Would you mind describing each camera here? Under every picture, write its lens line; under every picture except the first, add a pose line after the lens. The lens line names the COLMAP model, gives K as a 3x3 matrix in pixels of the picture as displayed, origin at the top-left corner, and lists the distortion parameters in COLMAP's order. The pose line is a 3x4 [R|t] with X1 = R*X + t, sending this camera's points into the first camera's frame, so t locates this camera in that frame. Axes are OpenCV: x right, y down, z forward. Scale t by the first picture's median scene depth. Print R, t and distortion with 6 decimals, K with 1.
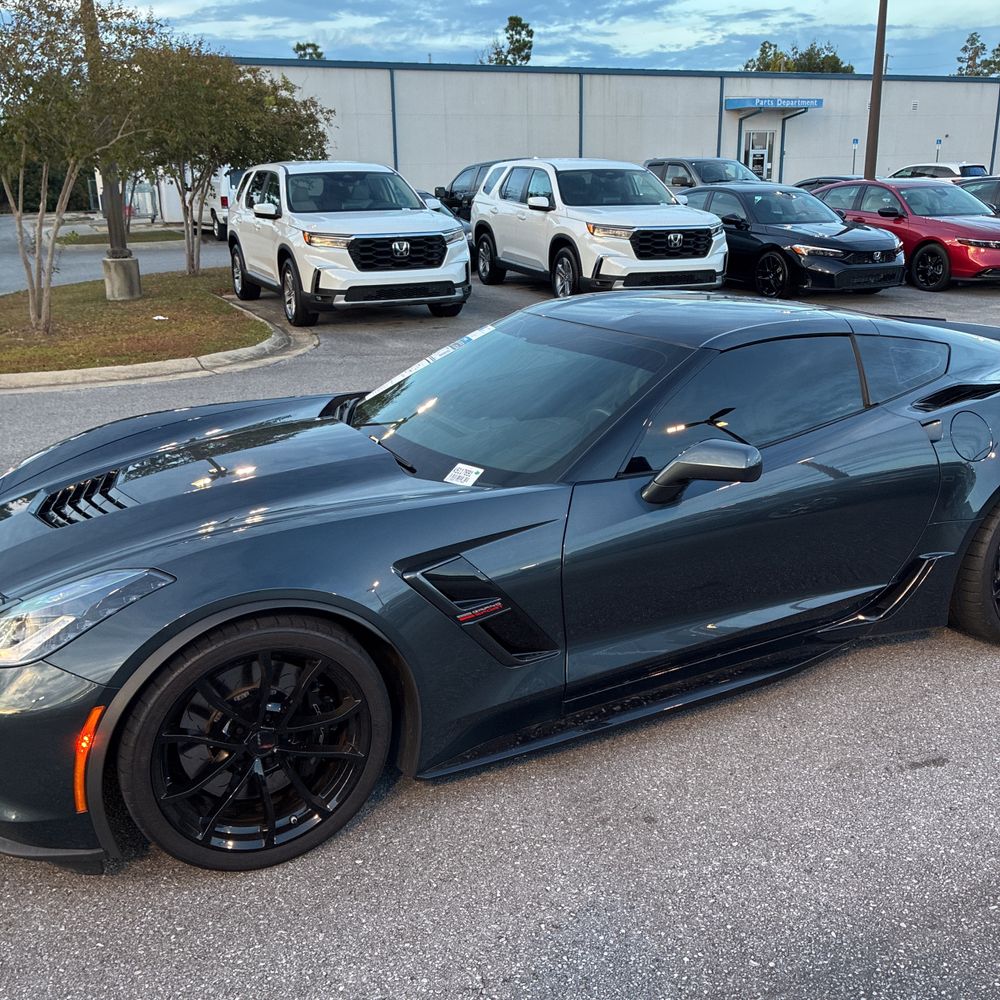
lens RADIAL K [[1016.7, 0, 498.7], [0, 1016.7, 495.7], [0, 0, 1]] dist [0.028724, -0.014117]
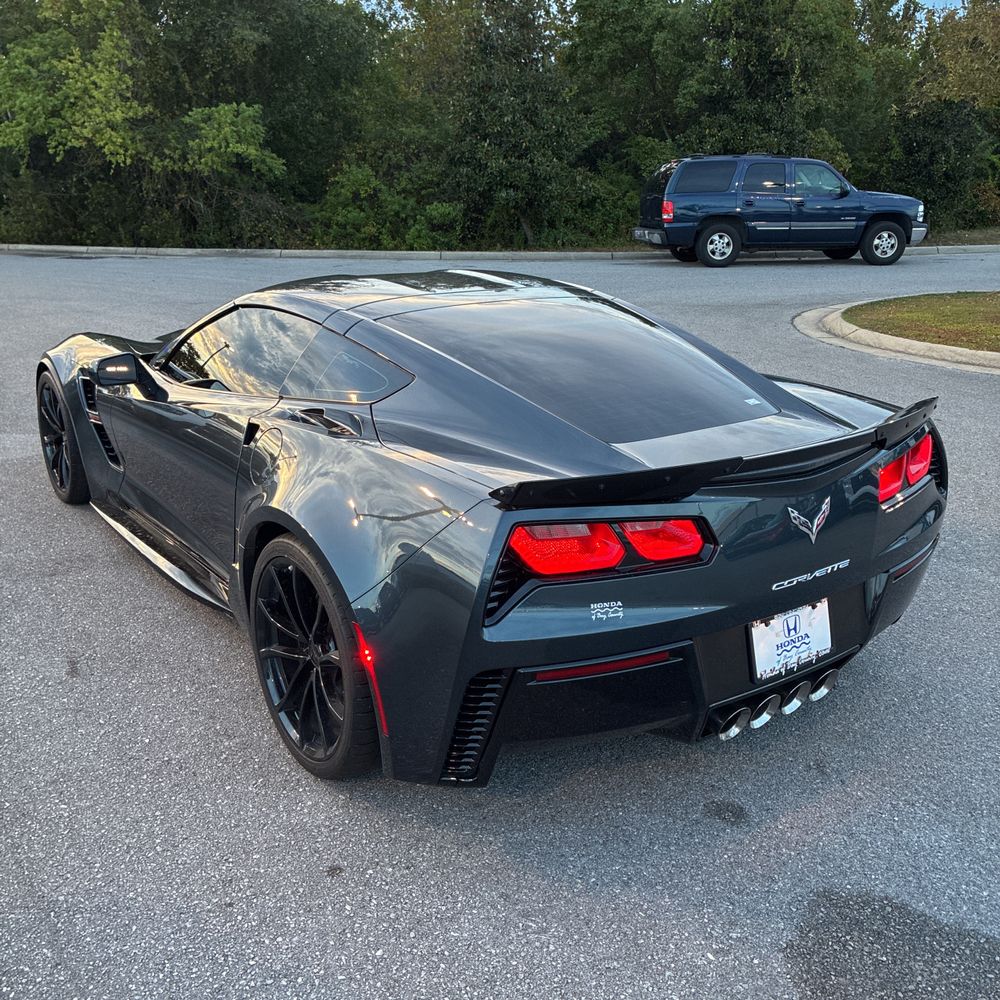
lens RADIAL K [[1020.2, 0, 489.3], [0, 1020.2, 498.5], [0, 0, 1]] dist [-0.009288, 0.063218]
pose [[0.147815, 0.324469, -0.934275, 0.415562], [-0.301175, 0.914554, 0.269970, -0.099961], [0.942043, 0.241475, 0.232907, 0.314318]]
